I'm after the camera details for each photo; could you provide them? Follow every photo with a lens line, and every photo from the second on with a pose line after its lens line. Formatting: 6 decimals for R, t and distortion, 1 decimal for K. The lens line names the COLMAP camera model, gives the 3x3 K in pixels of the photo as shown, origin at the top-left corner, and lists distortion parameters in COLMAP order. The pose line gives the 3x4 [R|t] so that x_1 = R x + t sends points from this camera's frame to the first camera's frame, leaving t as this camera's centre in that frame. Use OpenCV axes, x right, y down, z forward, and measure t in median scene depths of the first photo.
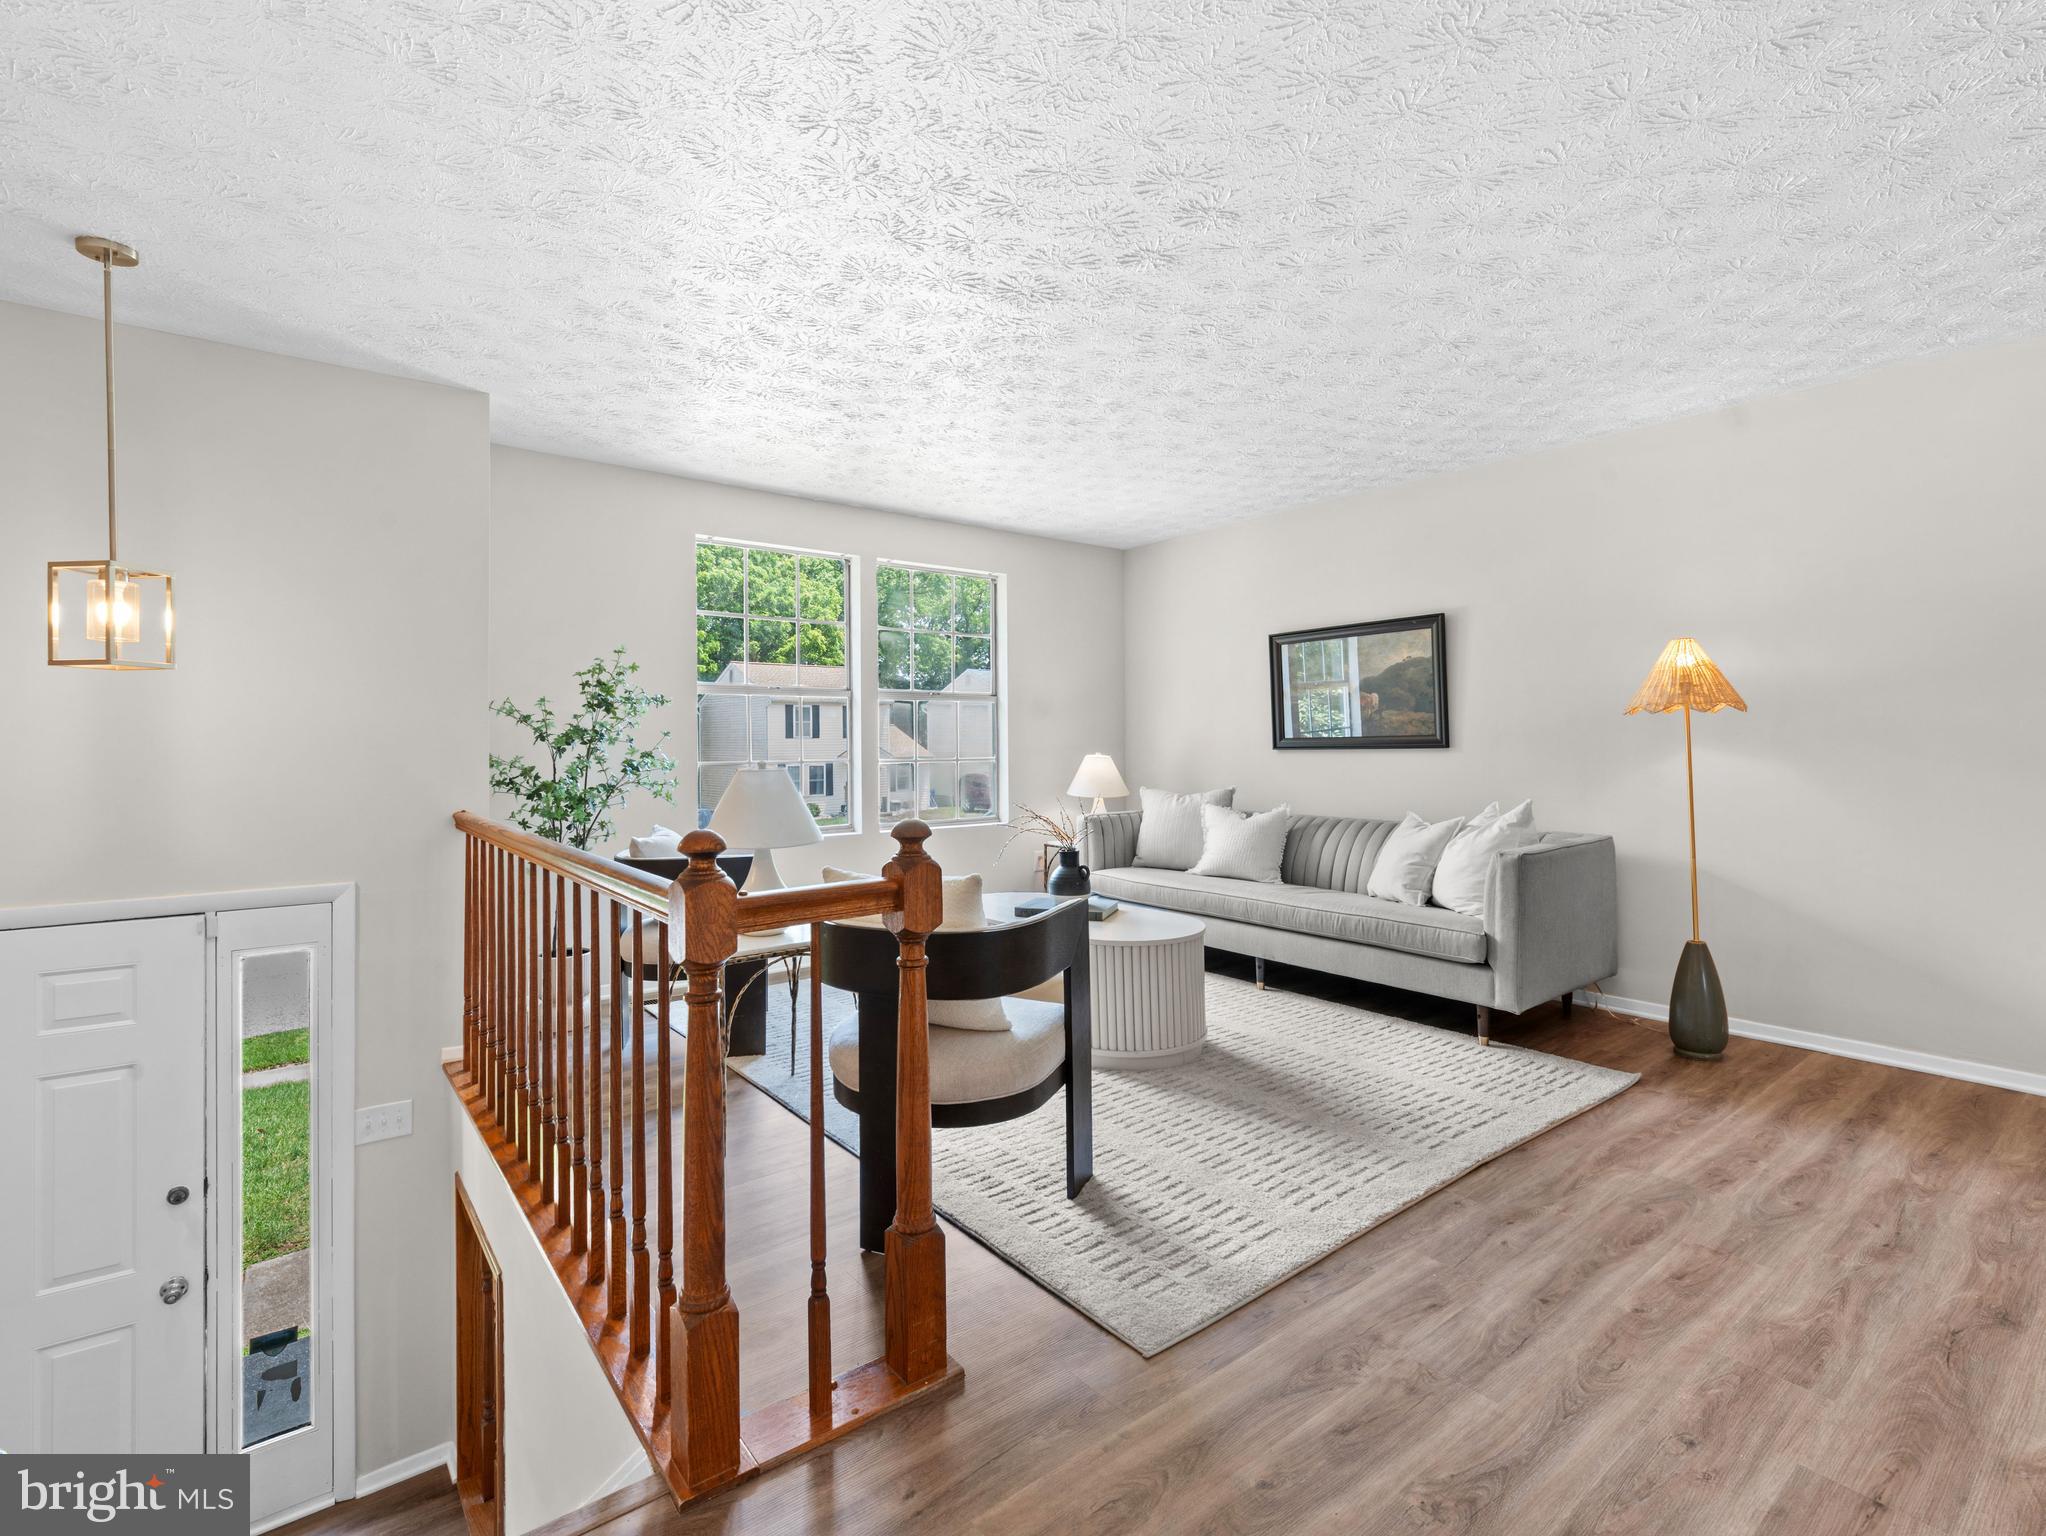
lens RADIAL K [[953.4, 0, 1020.1], [0, 953.4, 745.1], [0, 0, 1]] dist [0.008890, -0.006233]
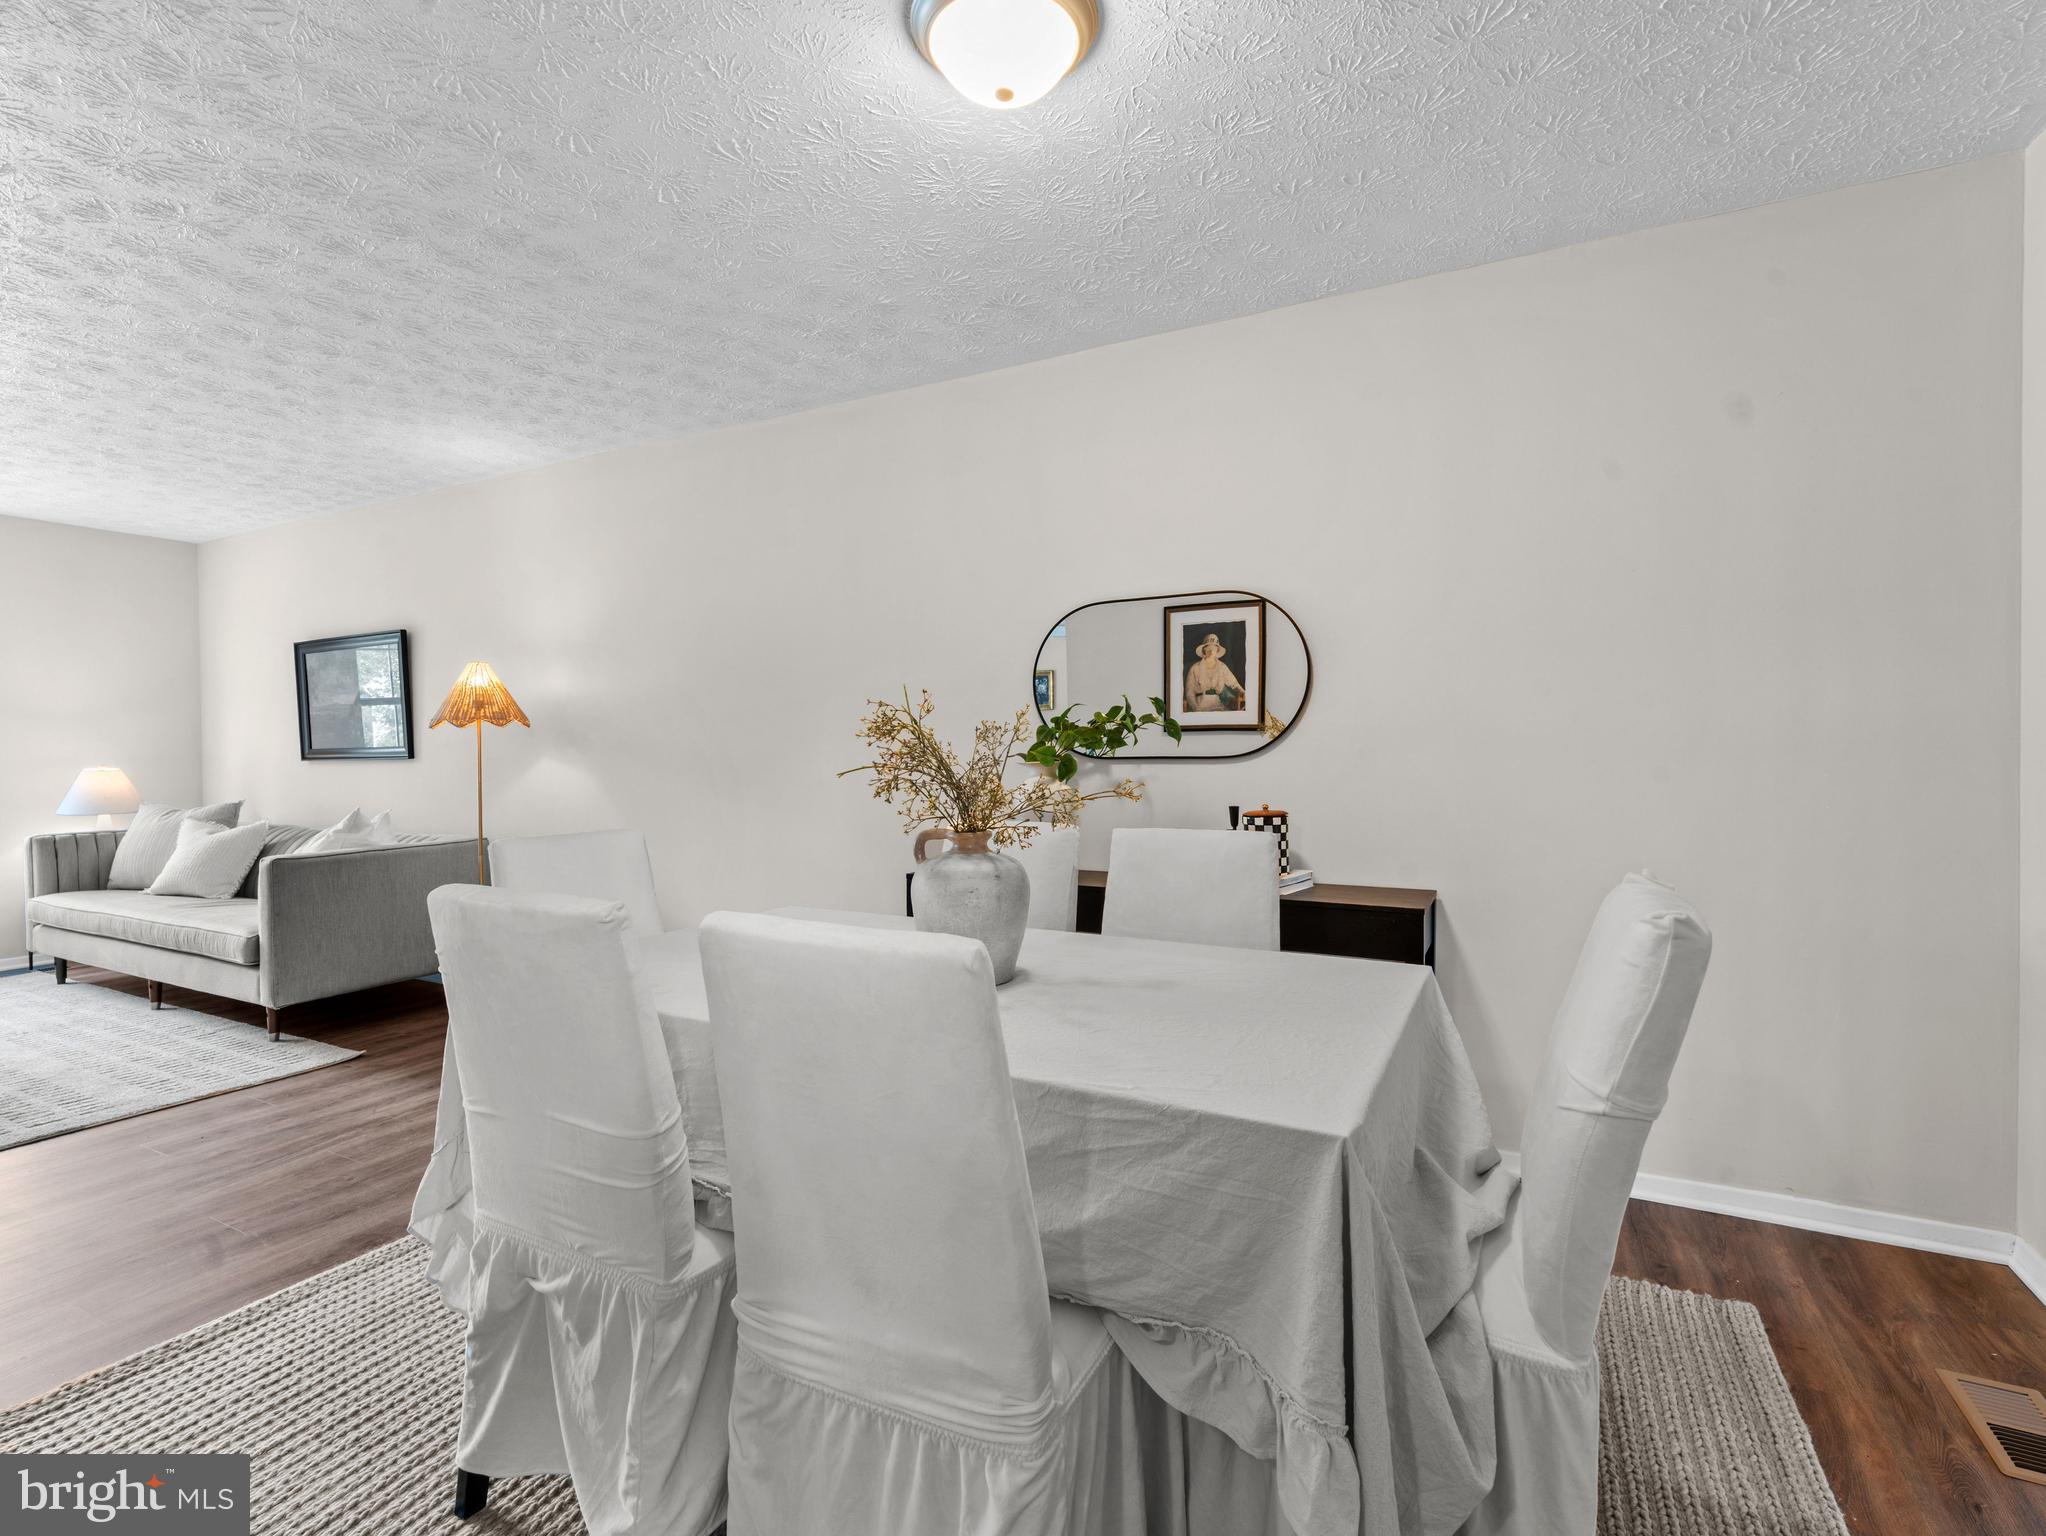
lens RADIAL K [[953.4, 0, 1002.3], [0, 953.4, 763.6], [0, 0, 1]] dist [0.008890, -0.006233]
pose [[0.916329, -0.007479, 0.400356, 1.133634], [0.003192, 0.999930, 0.011374, -0.001837], [-0.400413, -0.009144, 0.916289, -0.404245]]
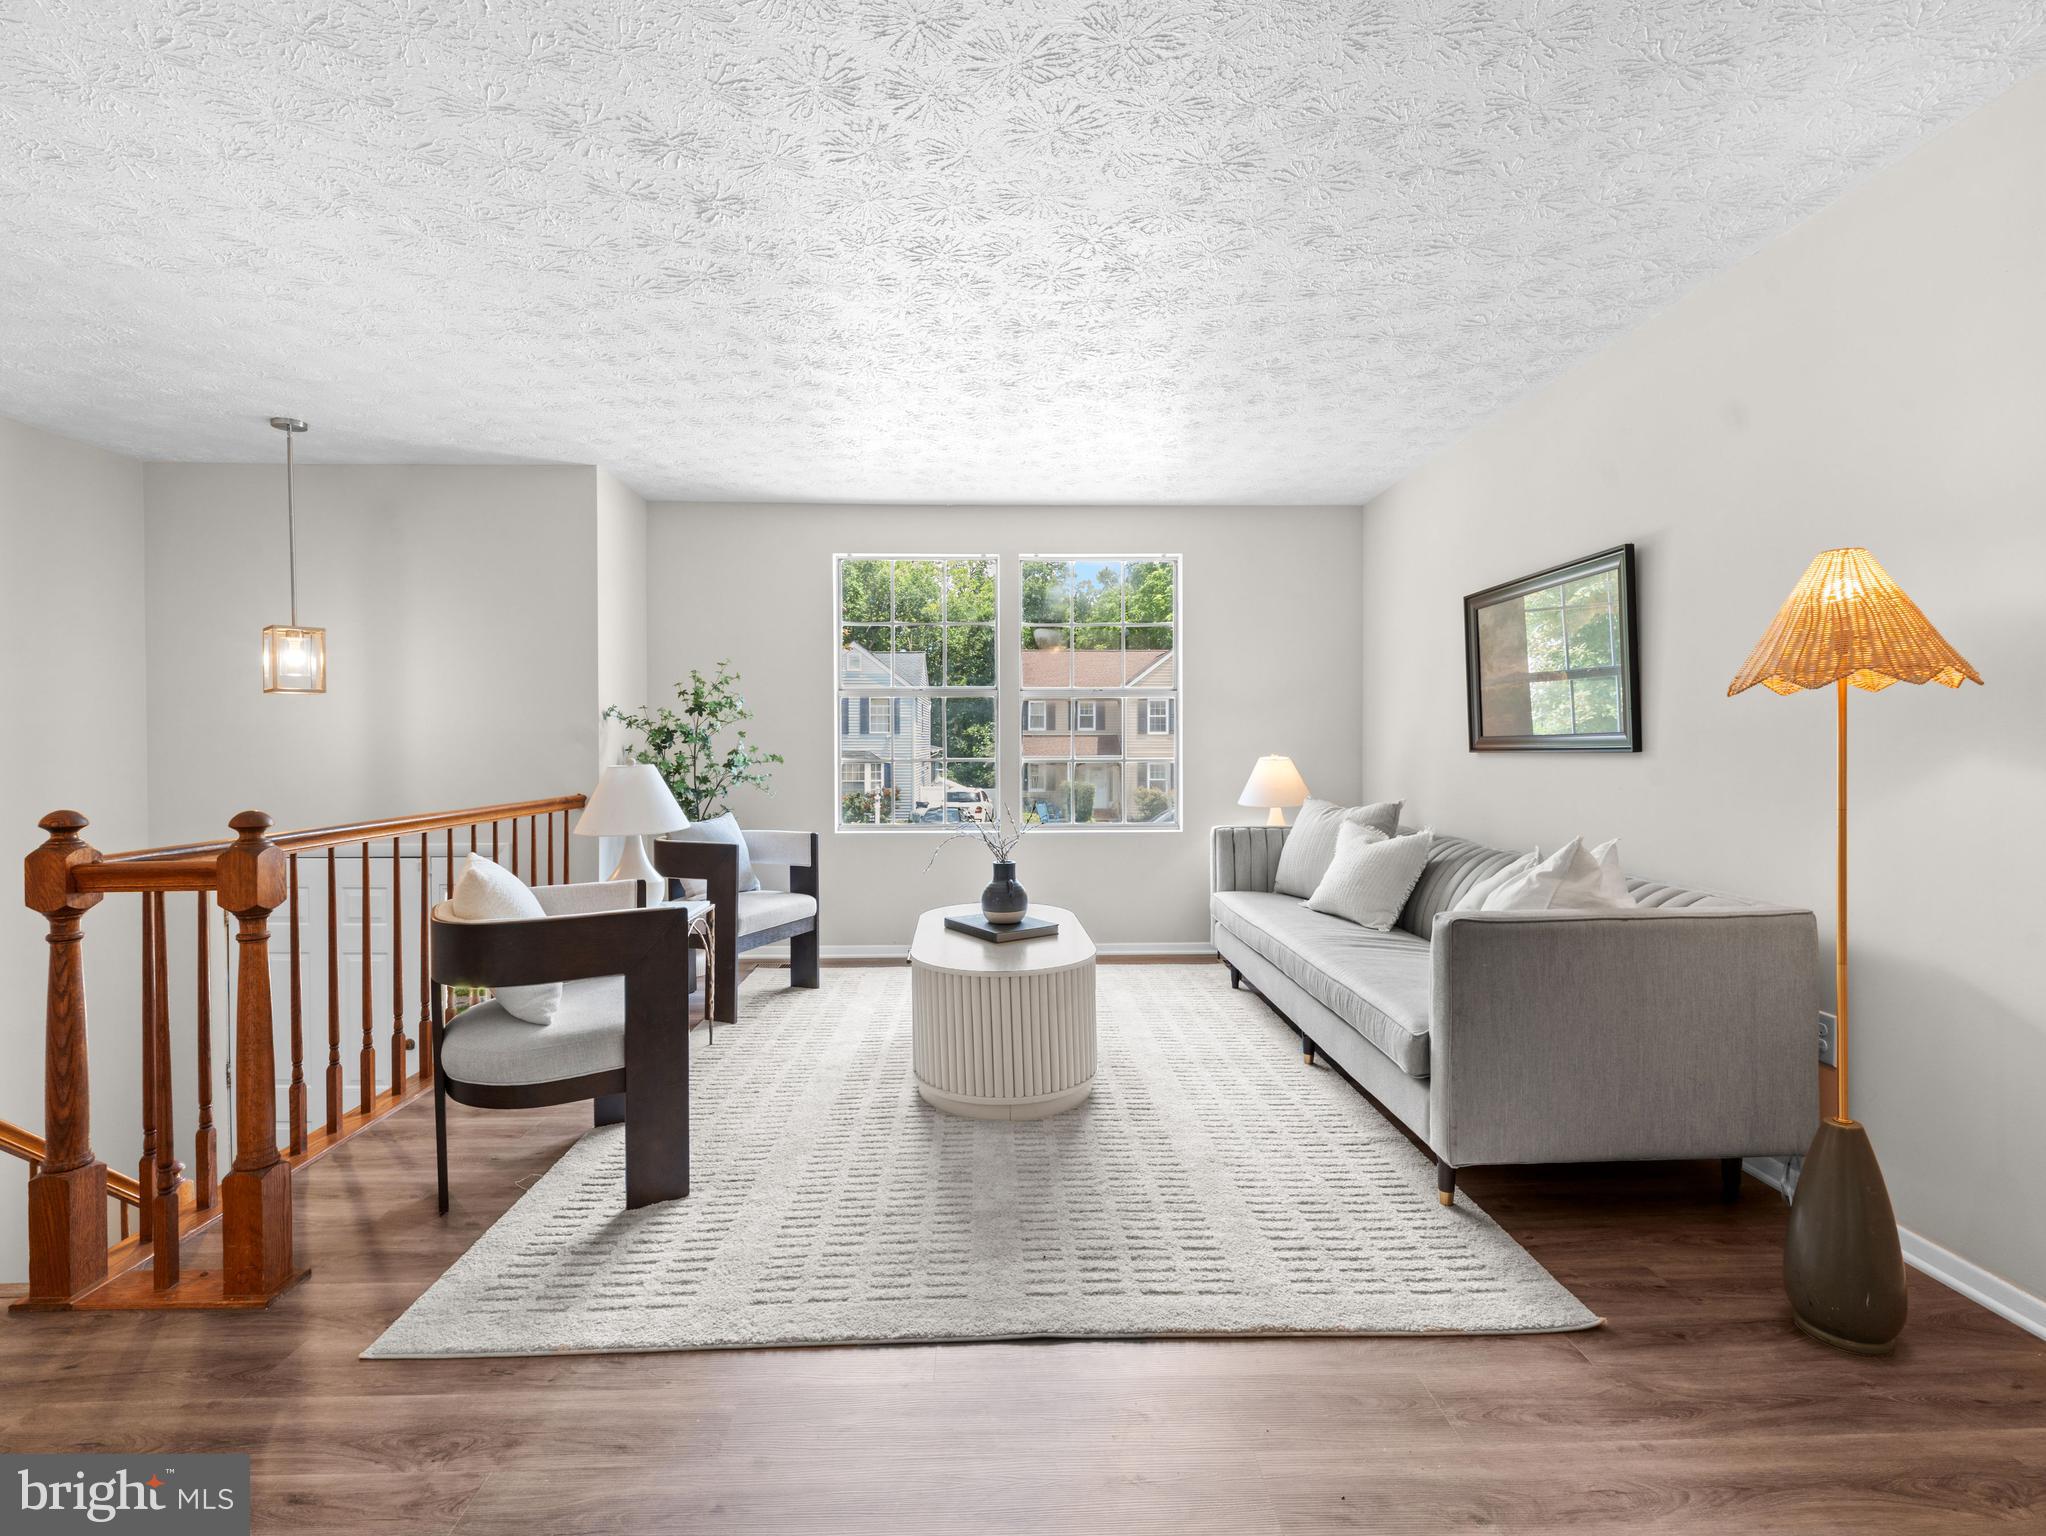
lens RADIAL K [[953.4, 0, 1024.7], [0, 953.4, 754.7], [0, 0, 1]] dist [0.008890, -0.006233]
pose [[0.809353, 0.009841, -0.587240, 0.895849], [-0.002555, 0.999909, 0.013235, -0.004249], [0.587316, -0.009211, 0.809305, 0.424512]]
